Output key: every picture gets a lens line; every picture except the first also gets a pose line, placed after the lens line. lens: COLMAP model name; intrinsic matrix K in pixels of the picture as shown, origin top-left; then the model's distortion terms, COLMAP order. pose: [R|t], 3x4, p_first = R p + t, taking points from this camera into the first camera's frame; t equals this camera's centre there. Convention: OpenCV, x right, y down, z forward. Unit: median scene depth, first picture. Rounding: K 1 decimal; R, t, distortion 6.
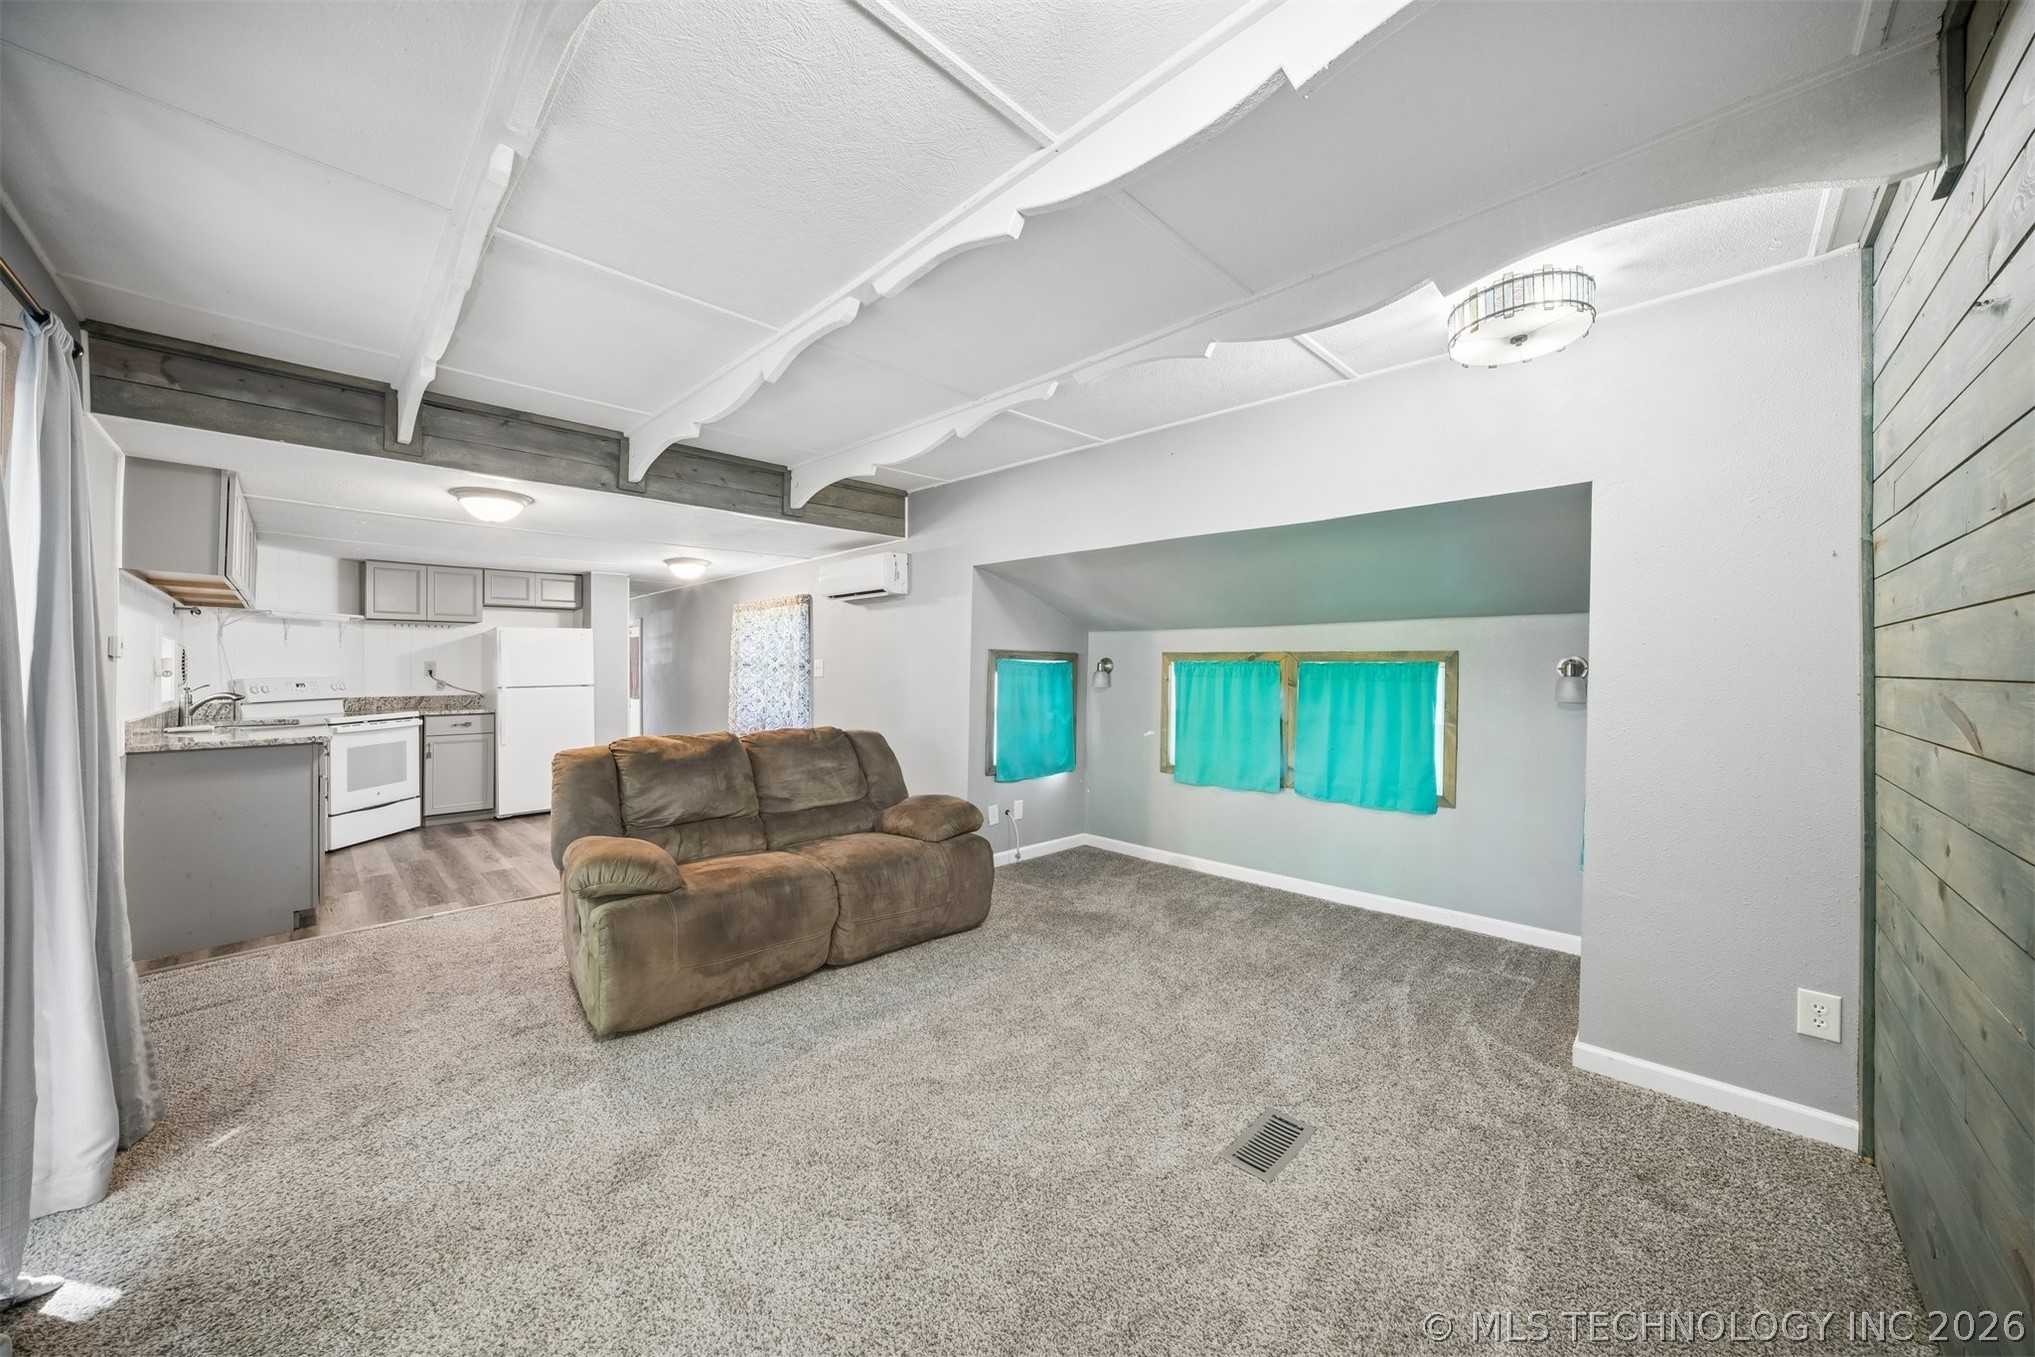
lens RADIAL K [[712.9, 0, 1010.6], [0, 712.9, 664.9], [0, 0, 1]] dist [-0.013833, 0.001139]
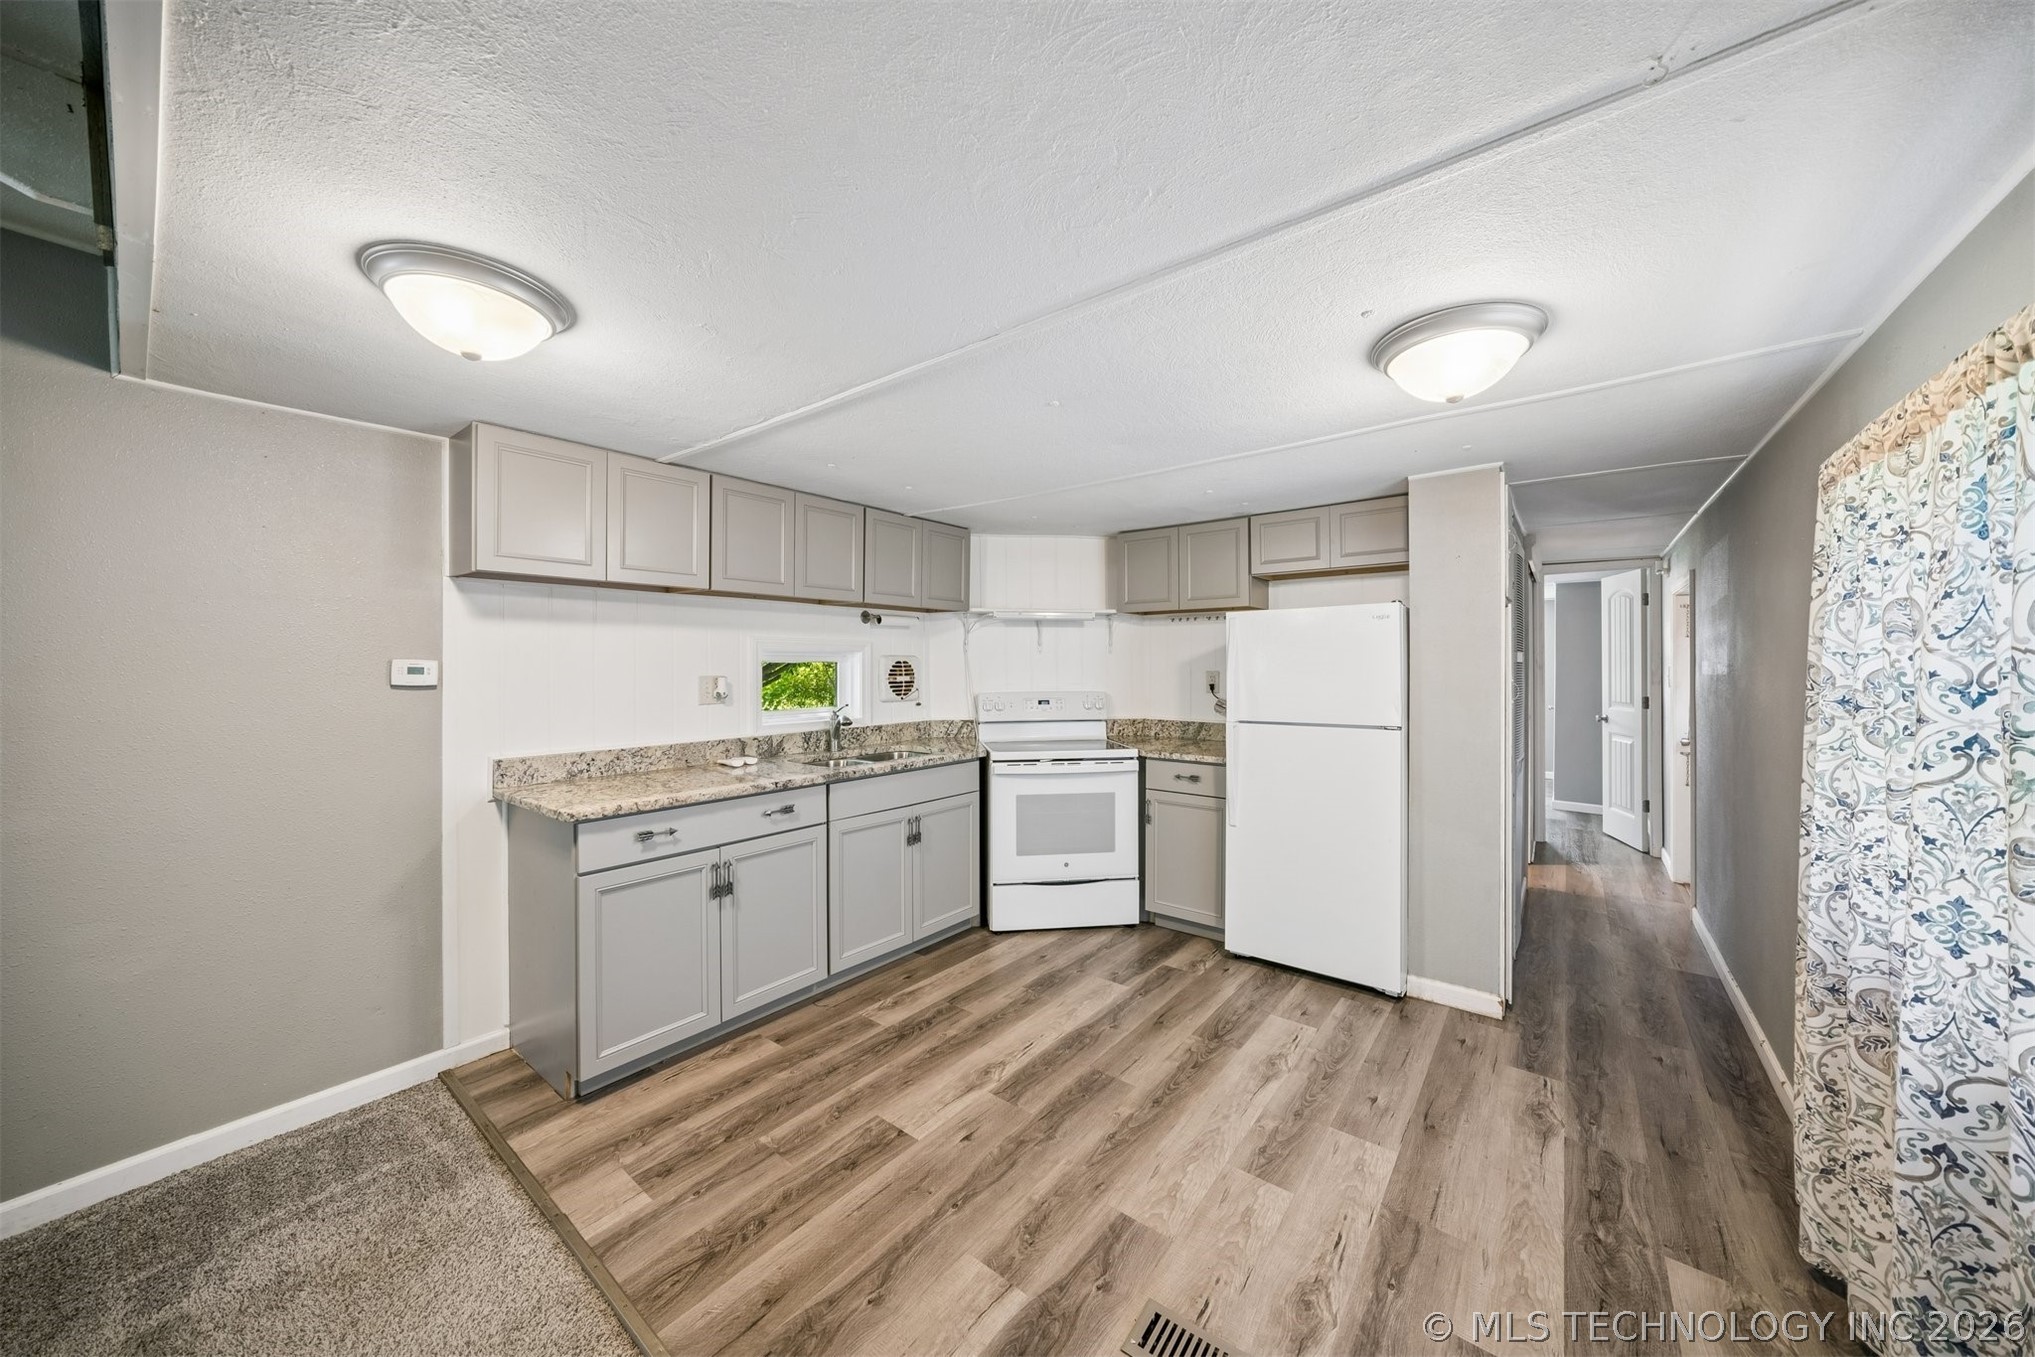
lens RADIAL K [[712.9, 0, 1000.3], [0, 712.9, 659.8], [0, 0, 1]] dist [-0.013833, 0.001139]
pose [[0.102997, 0.001358, -0.994681, -0.194334], [0.007154, 0.999972, 0.002106, -0.019627], [0.994656, -0.007333, 0.102984, 0.806726]]
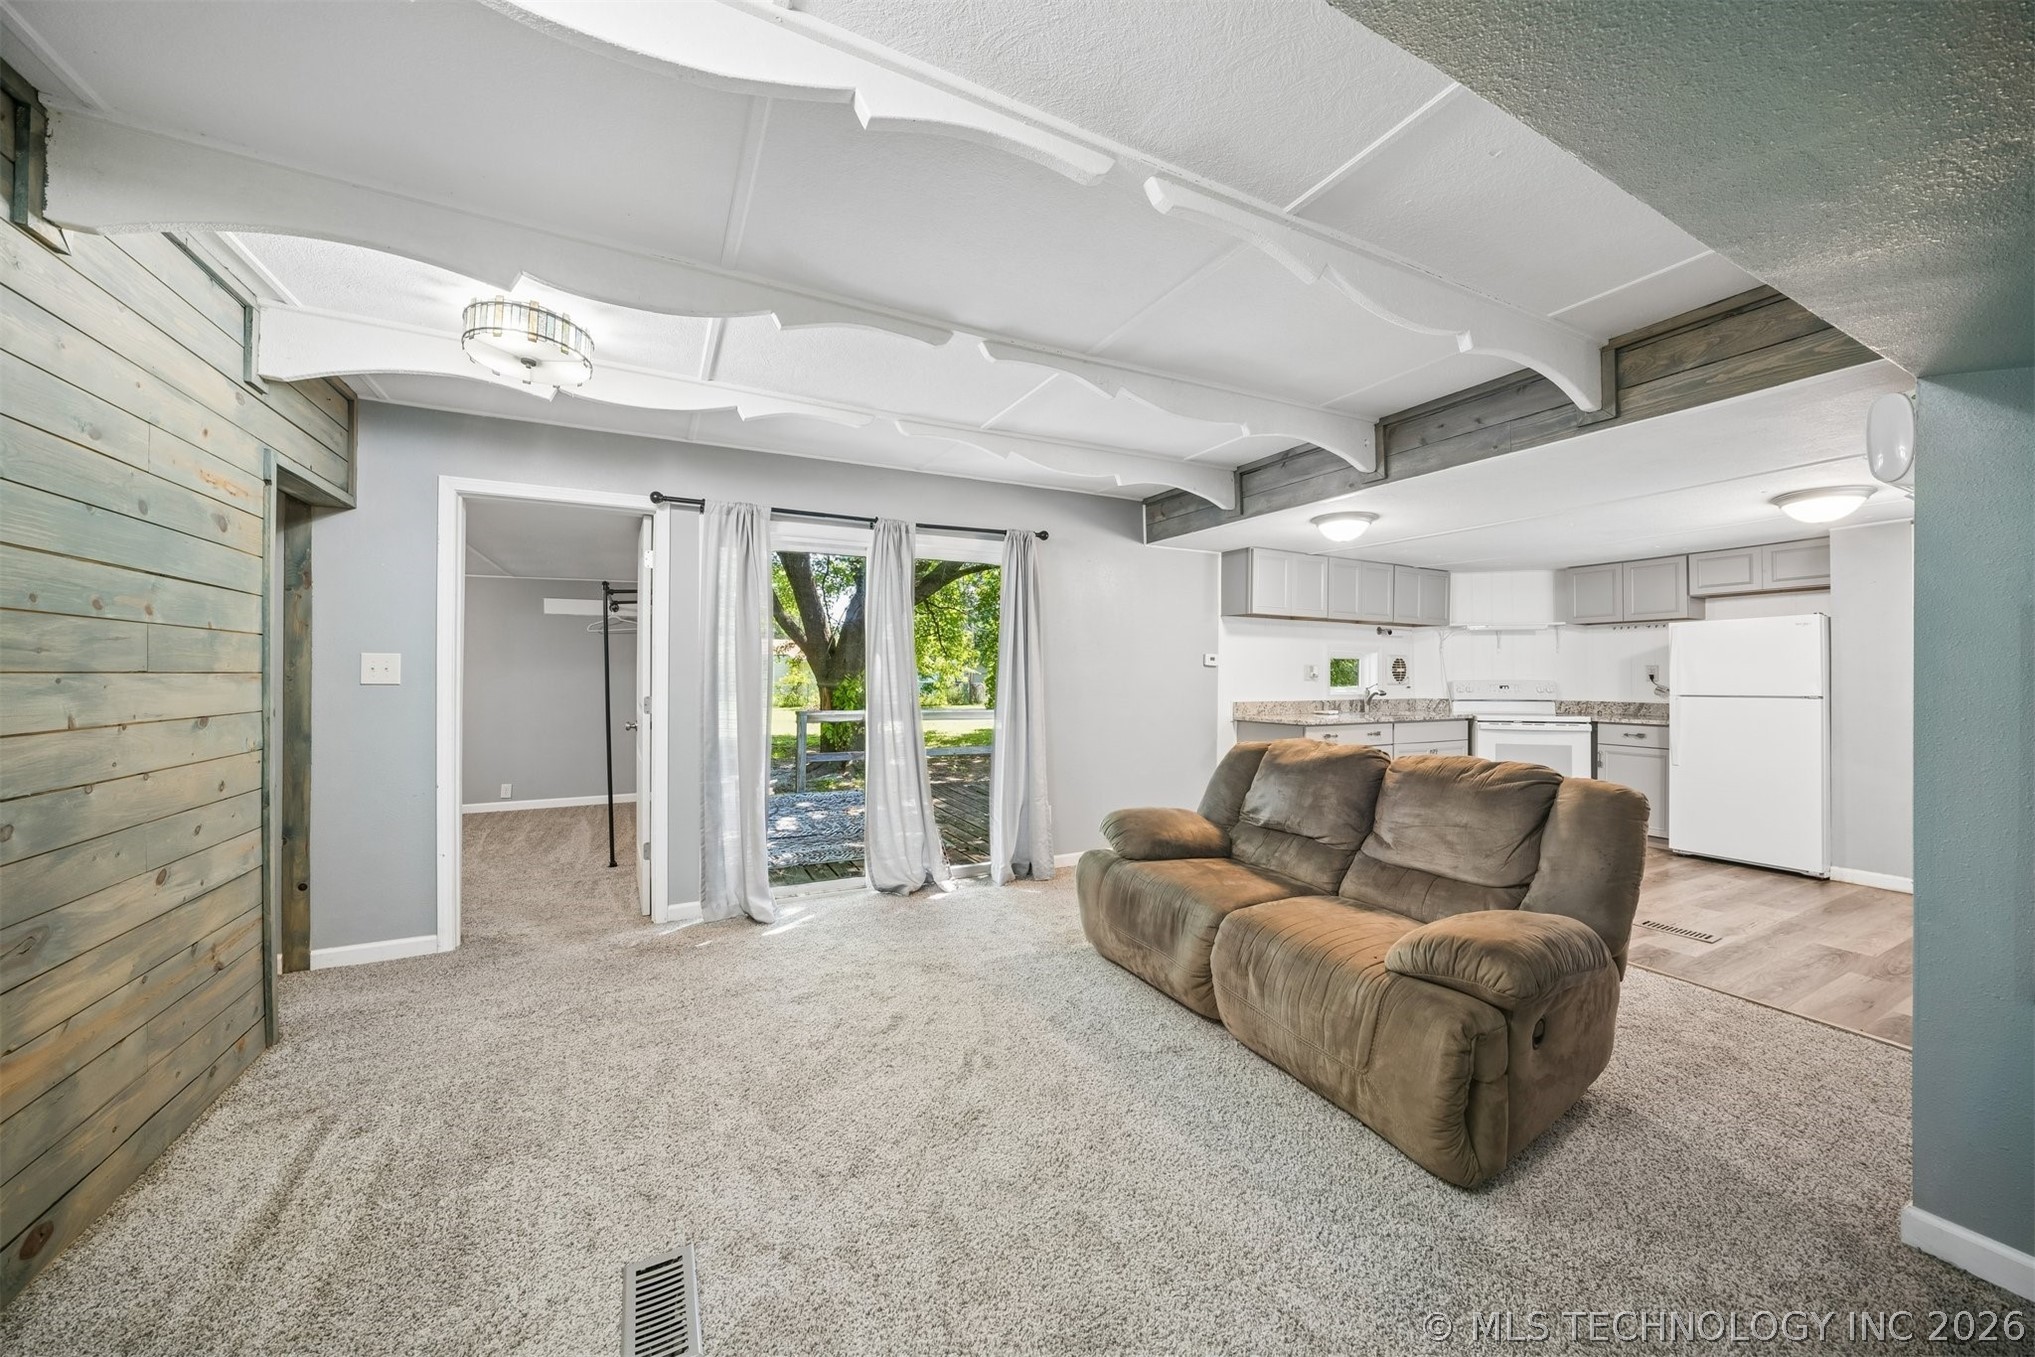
lens RADIAL K [[712.9, 0, 1001.3], [0, 712.9, 670.6], [0, 0, 1]] dist [-0.013833, 0.001139]
pose [[-0.308608, -0.004417, -0.951179, 0.327664], [0.003651, 0.999976, -0.005829, 0.005140], [0.951182, -0.005271, -0.308585, 0.533416]]
